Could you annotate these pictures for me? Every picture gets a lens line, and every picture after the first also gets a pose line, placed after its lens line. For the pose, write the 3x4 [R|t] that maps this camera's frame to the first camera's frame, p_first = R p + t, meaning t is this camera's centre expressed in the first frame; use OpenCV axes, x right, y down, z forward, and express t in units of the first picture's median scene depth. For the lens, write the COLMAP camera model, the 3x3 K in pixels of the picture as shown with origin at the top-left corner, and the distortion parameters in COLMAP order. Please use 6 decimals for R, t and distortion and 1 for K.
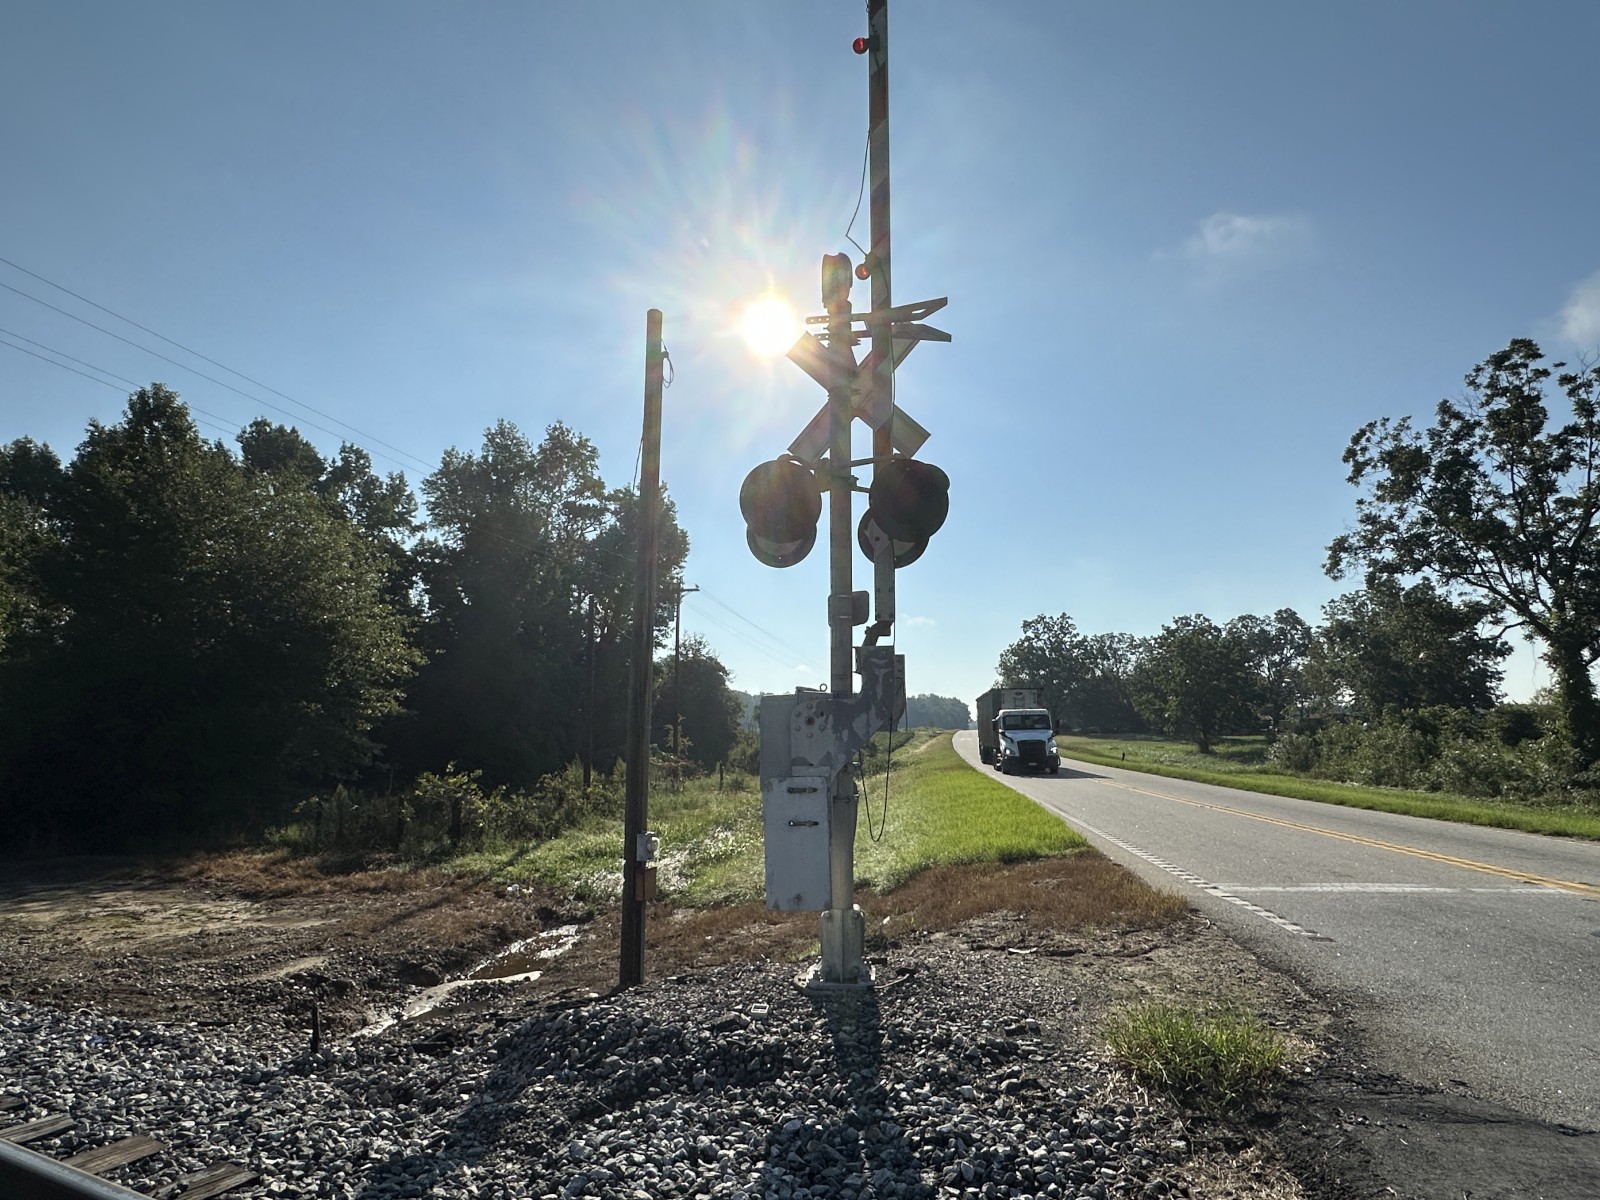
lens RADIAL K [[934.4, 0, 800.0], [0, 934.4, 600.0], [0, 0, 1]] dist [0.007900, 0.000316]
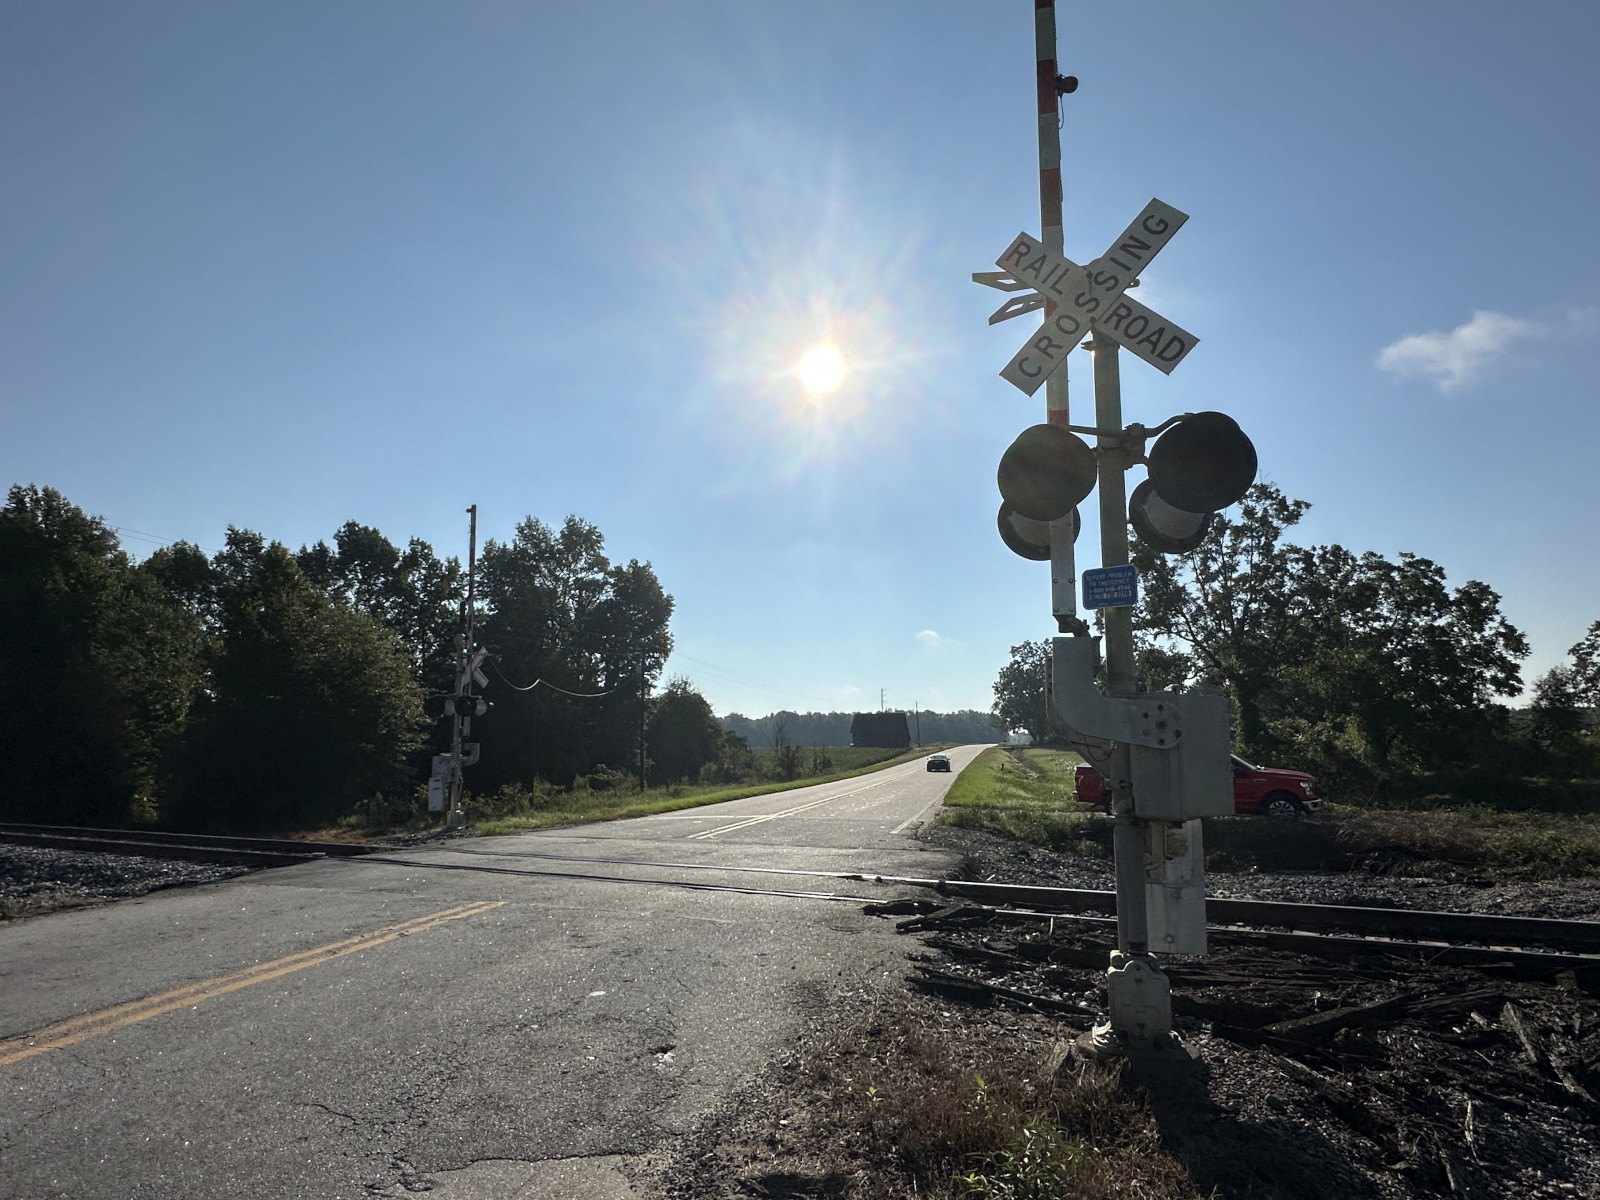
lens RADIAL K [[875.1, 0, 800.0], [0, 875.1, 600.0], [0, 0, 1]] dist [0.002818, -0.000366]
pose [[0.997639, -0.029599, -0.061967, 0.327925], [0.027935, 0.999230, -0.027559, -0.077420], [0.062735, 0.025763, 0.997698, -0.481603]]
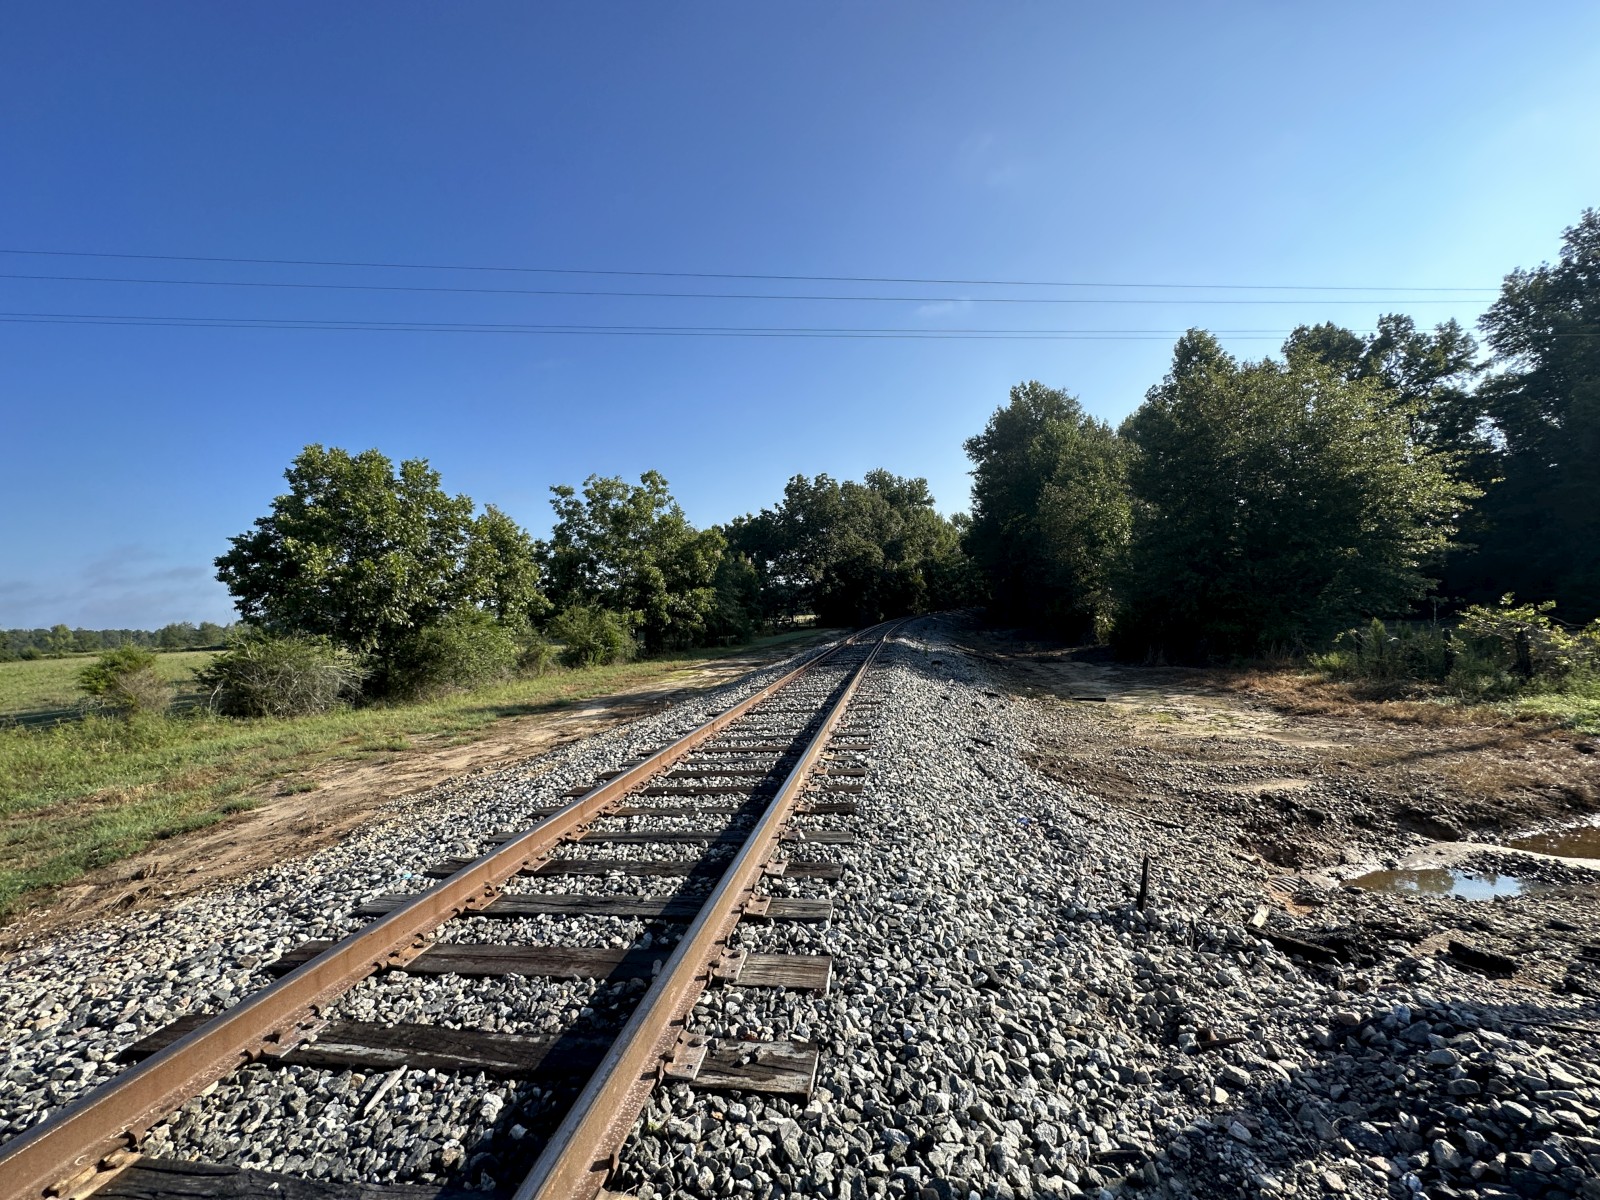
lens RADIAL K [[646.3, 0, 800.0], [0, 646.3, 600.0], [0, 0, 1]] dist [0.000669, 0.000878]
pose [[0.330950, -0.033201, -0.943064, -0.002219], [0.190209, 0.981215, 0.032206, 0.019347], [0.924280, -0.190038, 0.331048, 0.107048]]
